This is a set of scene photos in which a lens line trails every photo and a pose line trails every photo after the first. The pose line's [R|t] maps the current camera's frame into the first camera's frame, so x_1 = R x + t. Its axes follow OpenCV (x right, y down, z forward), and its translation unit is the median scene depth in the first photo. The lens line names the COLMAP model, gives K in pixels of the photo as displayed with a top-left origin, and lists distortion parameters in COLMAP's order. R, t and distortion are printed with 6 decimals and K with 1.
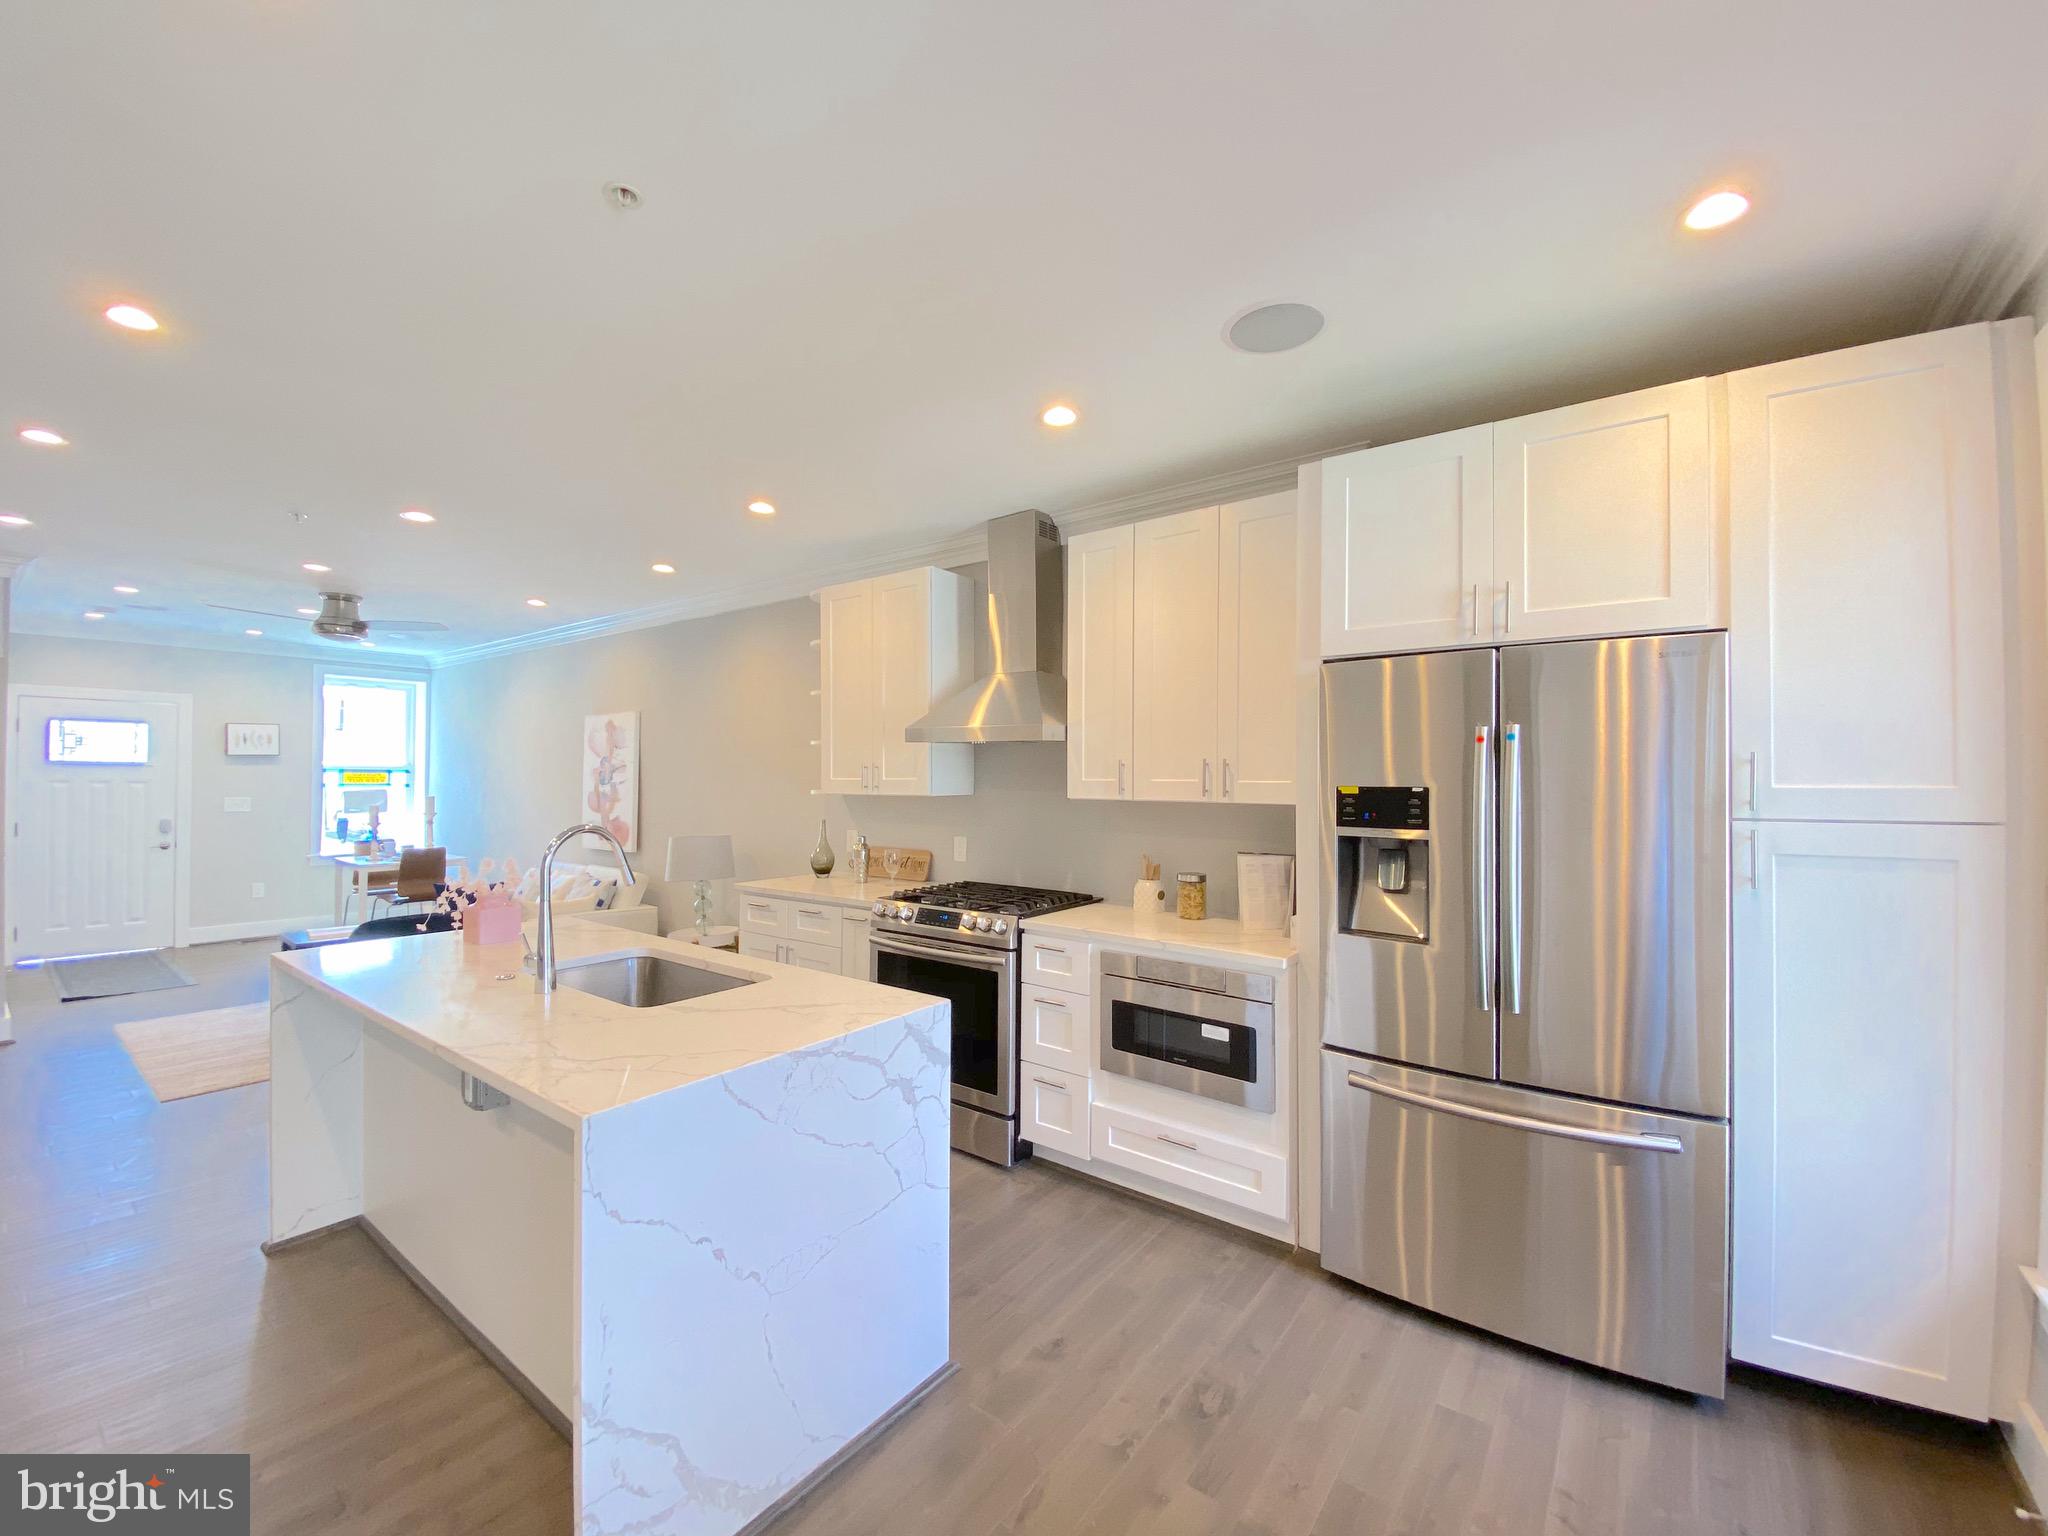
lens RADIAL K [[823.7, 0, 1028.6], [0, 823.7, 768.4], [0, 0, 1]] dist [0.013681, -0.015468]
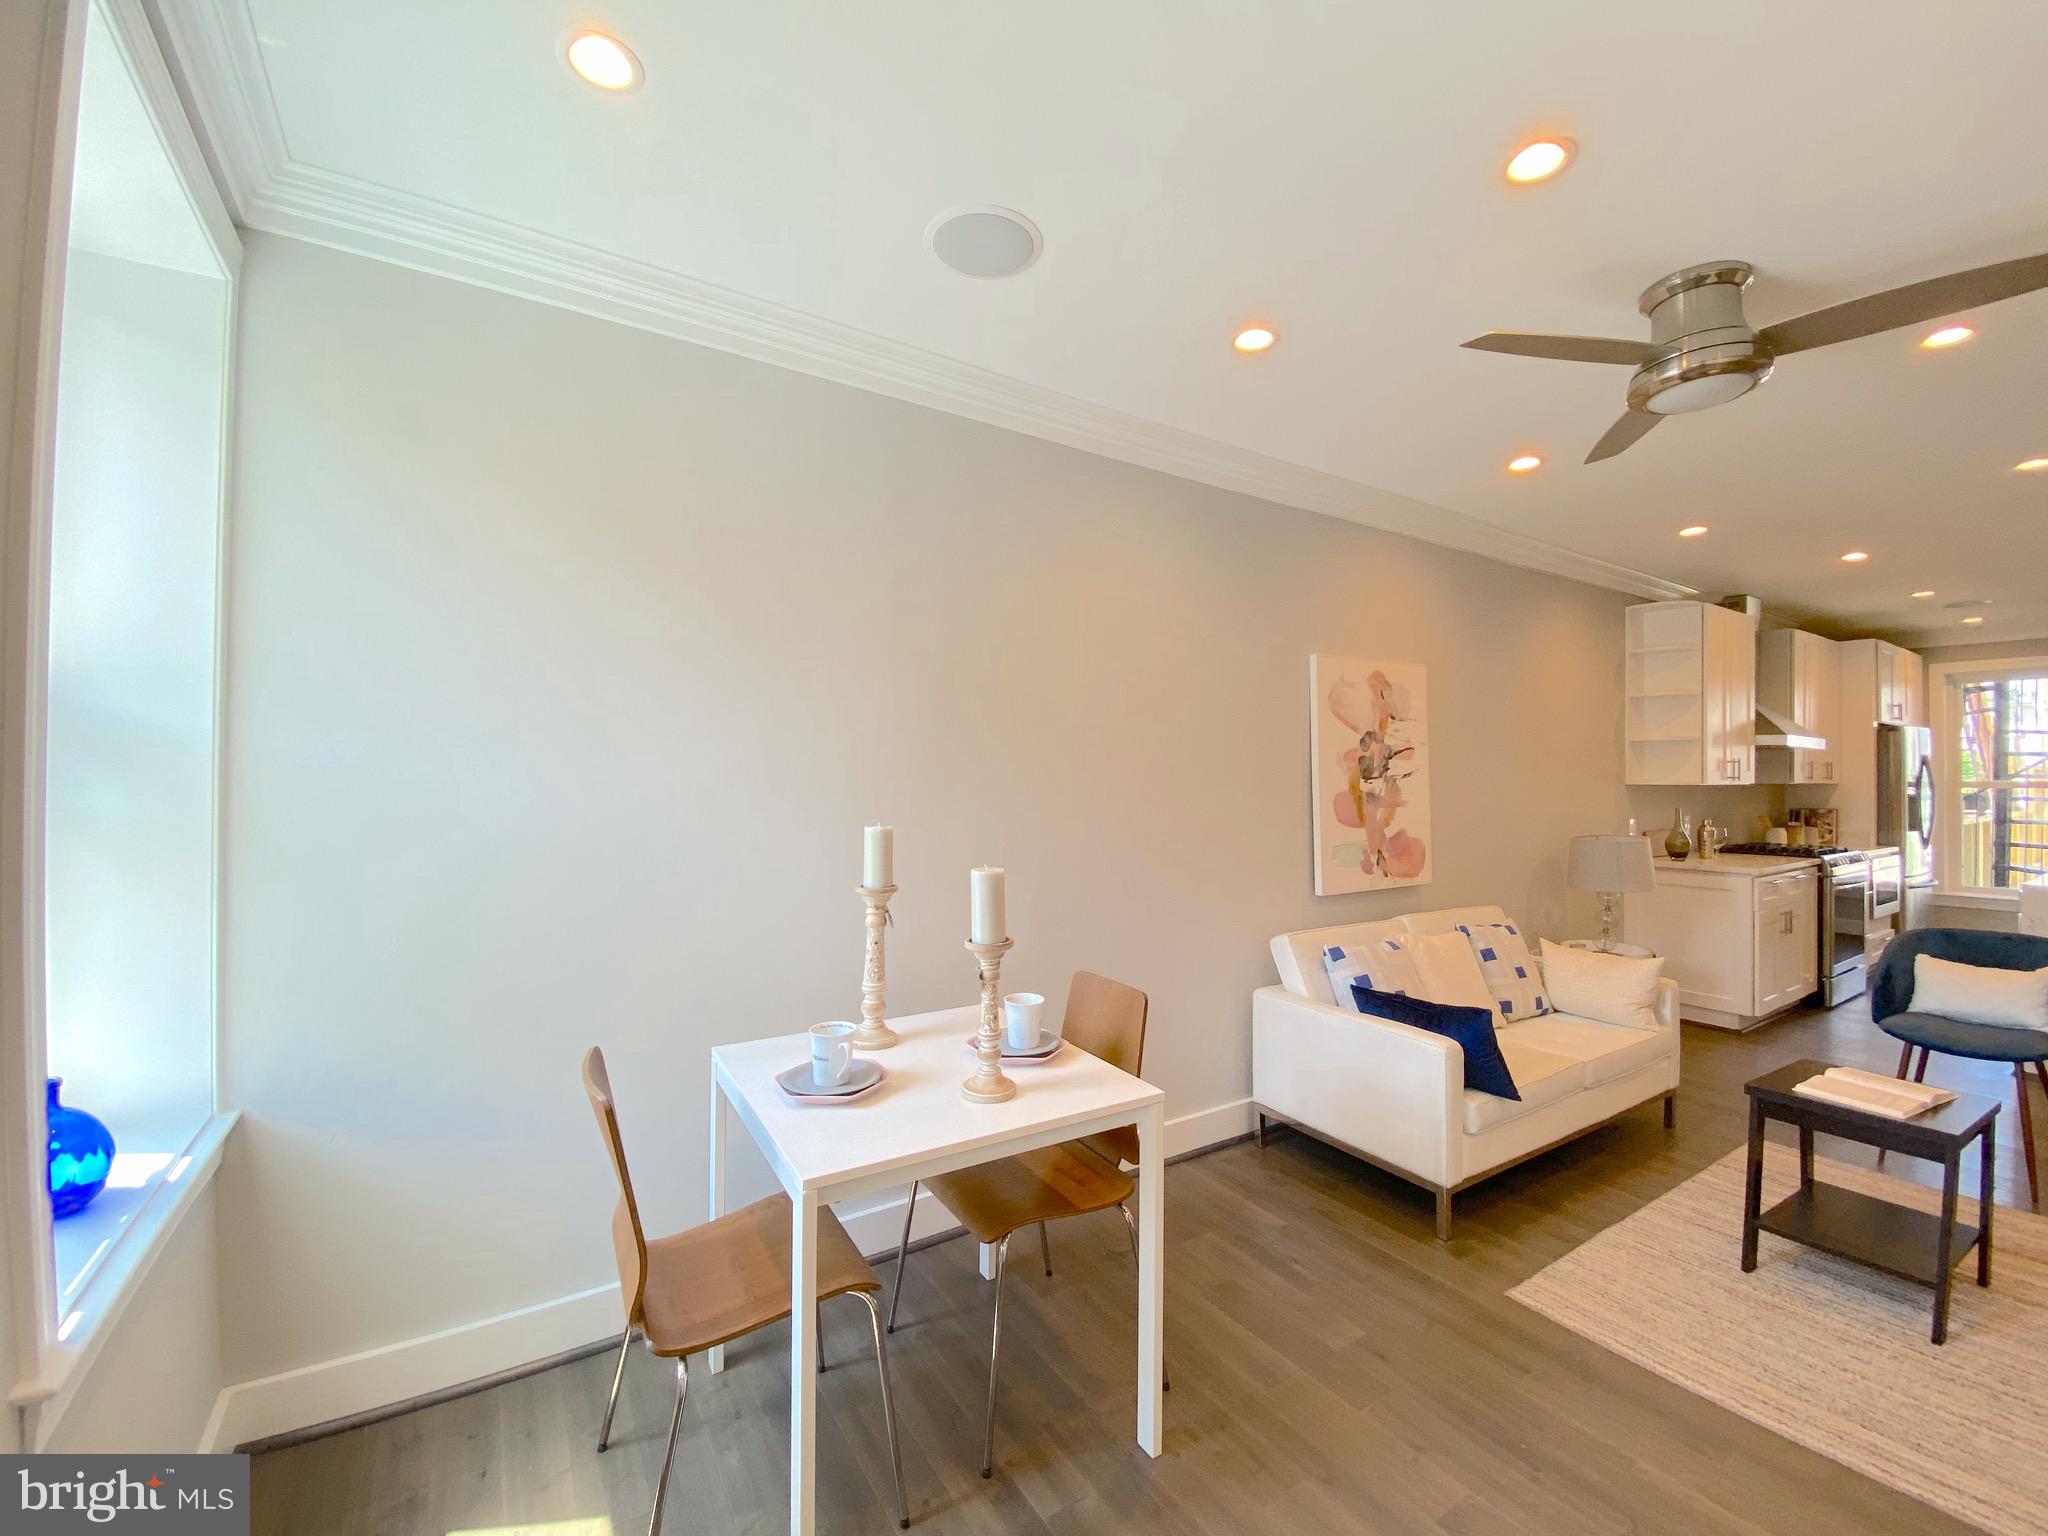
lens RADIAL K [[823.7, 0, 1019.2], [0, 823.7, 767.0], [0, 0, 1]] dist [0.013681, -0.015468]
pose [[0.364124, 0.007877, 0.931317, -2.085678], [-0.014170, 0.999895, -0.002917, 0.029453], [-0.931243, -0.012135, 0.364197, 1.844916]]
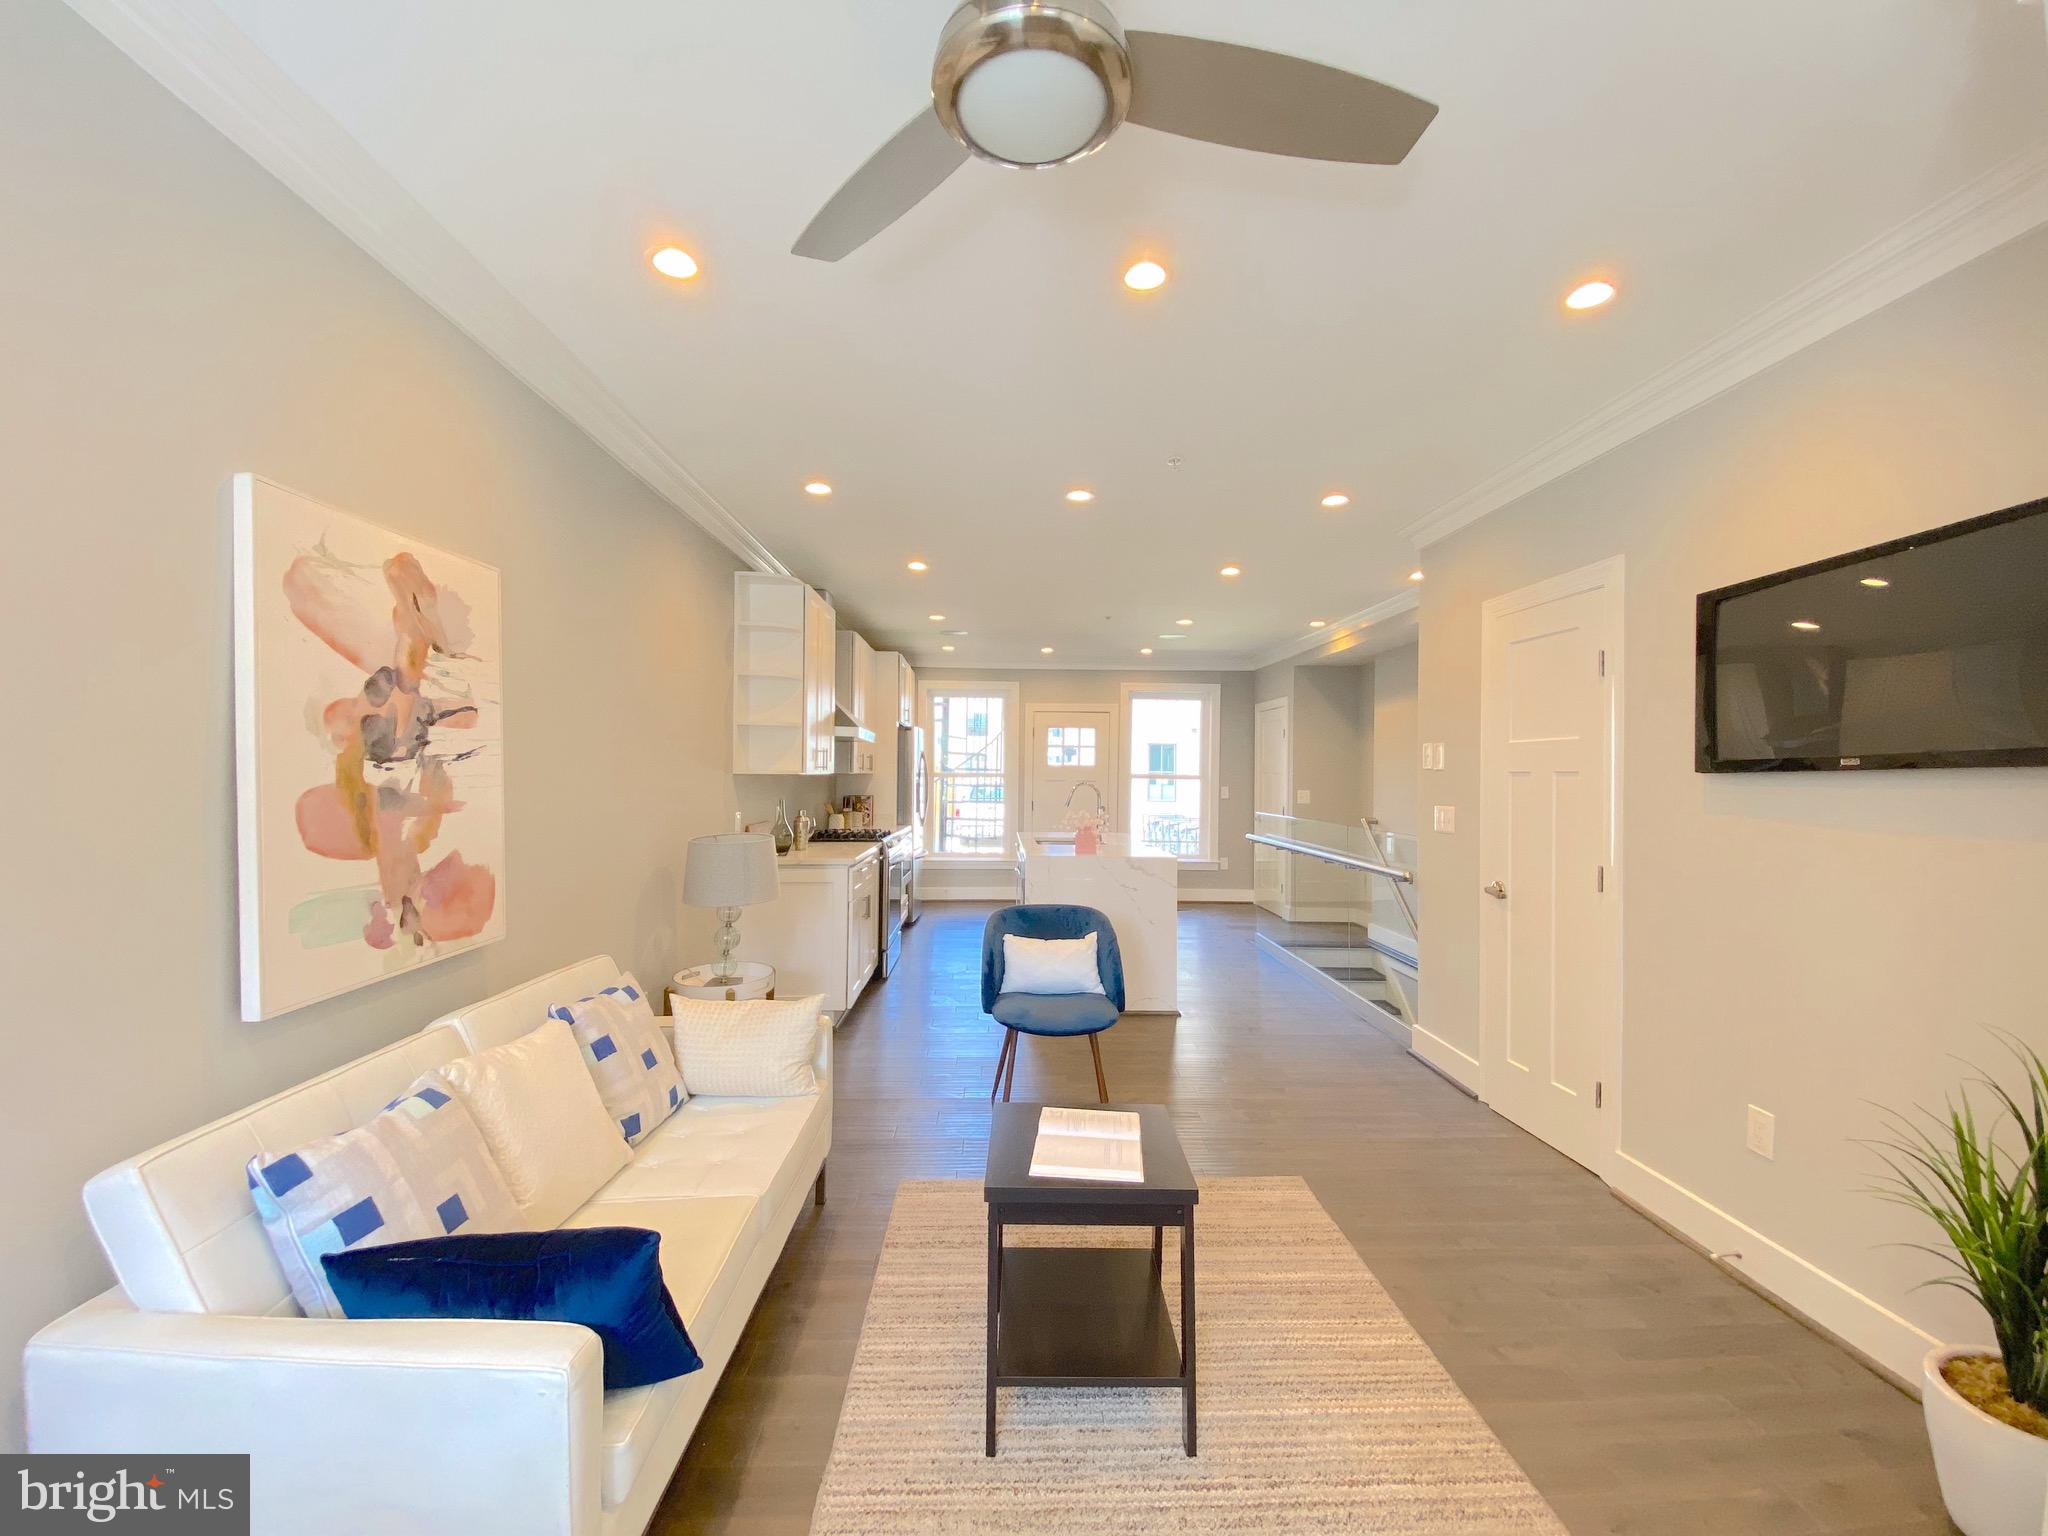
lens RADIAL K [[823.7, 0, 1032.0], [0, 823.7, 770.3], [0, 0, 1]] dist [0.013681, -0.015468]
pose [[-0.630566, -0.006027, 0.776112, -1.617923], [-0.021255, 0.999729, -0.009506, 0.037697], [-0.775845, -0.022491, -0.630523, 1.824077]]
